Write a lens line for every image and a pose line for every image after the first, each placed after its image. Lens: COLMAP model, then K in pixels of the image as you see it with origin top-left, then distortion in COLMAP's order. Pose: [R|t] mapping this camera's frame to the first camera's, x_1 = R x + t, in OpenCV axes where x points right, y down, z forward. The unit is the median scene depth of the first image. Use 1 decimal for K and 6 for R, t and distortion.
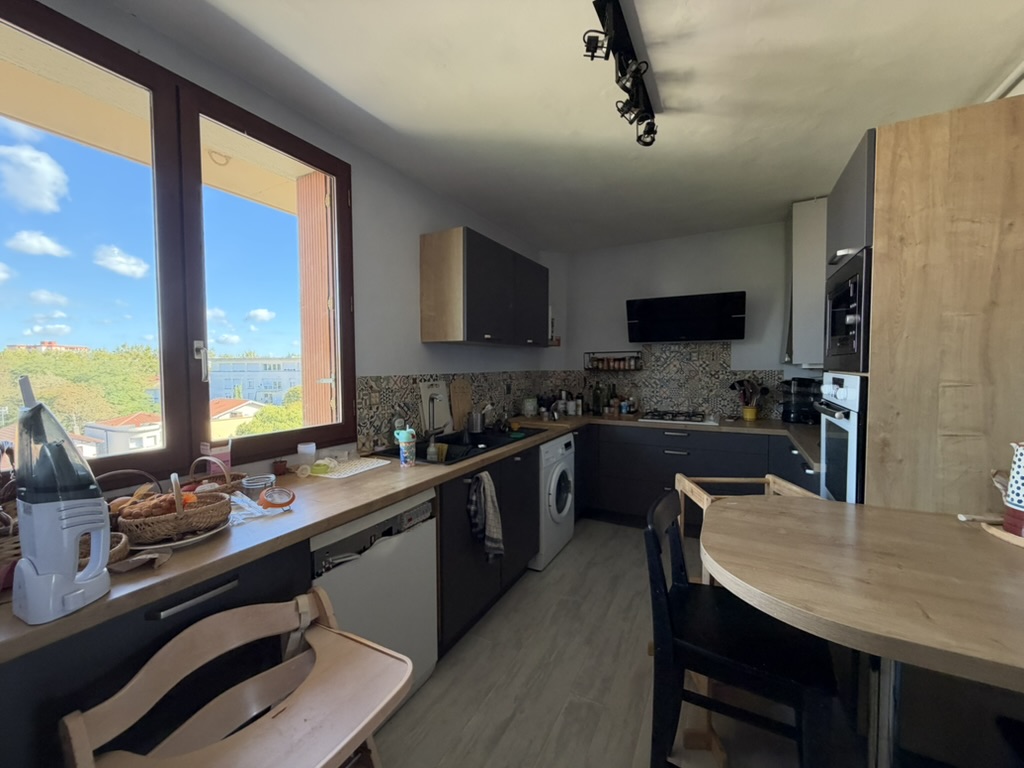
lens RADIAL K [[410.3, 0, 512.1], [0, 410.3, 382.3], [0, 0, 1]] dist [-0.000200, 0.000005]
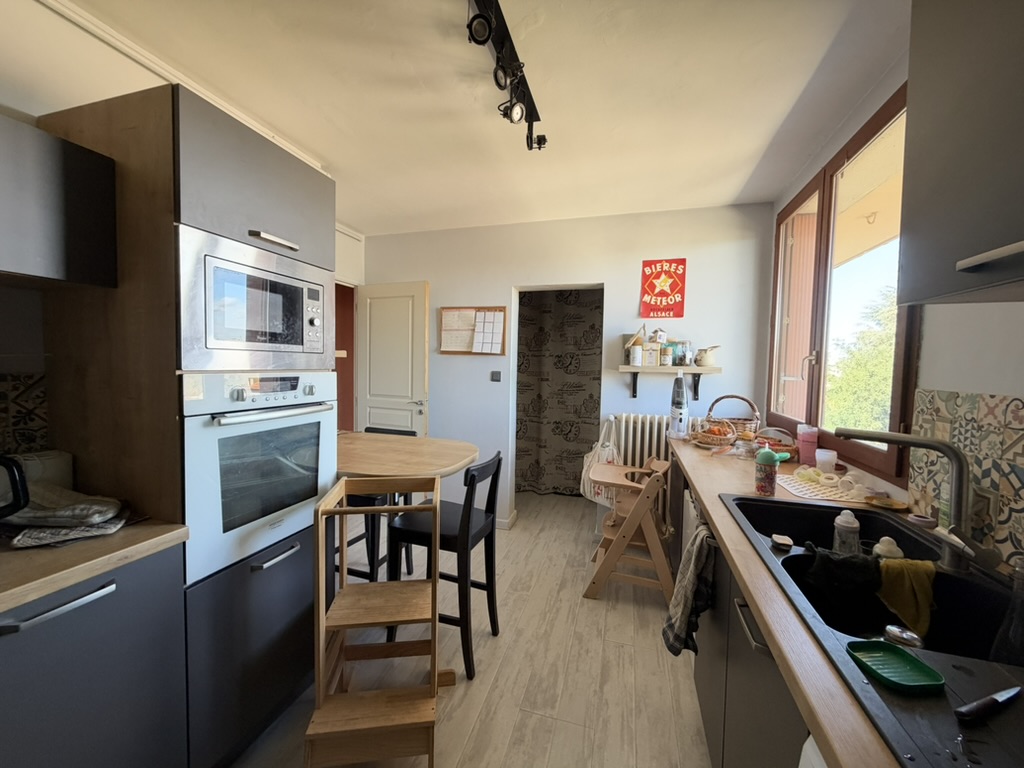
lens RADIAL K [[410.3, 0, 511.6], [0, 410.3, 382.7], [0, 0, 1]] dist [-0.000200, 0.000005]
pose [[-0.978437, -0.002286, -0.206532, 0.208484], [-0.020389, 0.996124, 0.085565, -0.037738], [0.205536, 0.087931, -0.974691, 0.873067]]
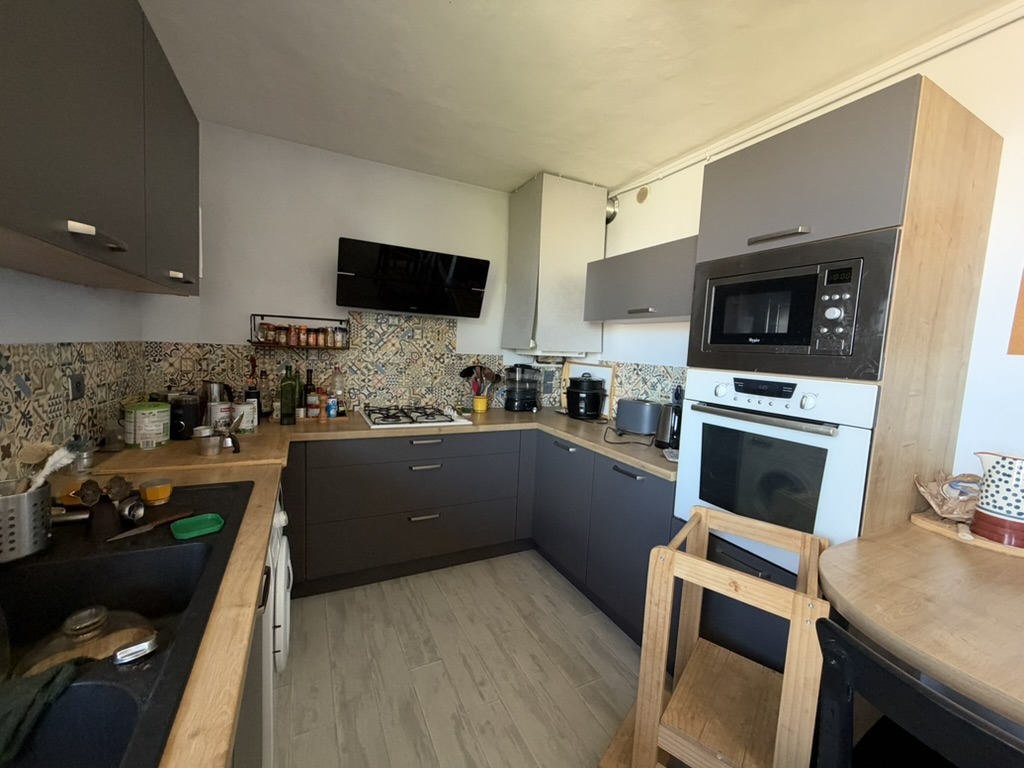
lens RADIAL K [[410.3, 0, 513.9], [0, 410.3, 385.0], [0, 0, 1]] dist [-0.000200, 0.000005]
pose [[0.574482, -0.037140, 0.817674, -0.088597], [-0.021877, 0.997916, 0.060698, -0.018282], [-0.818225, -0.052758, 0.572473, 0.414030]]
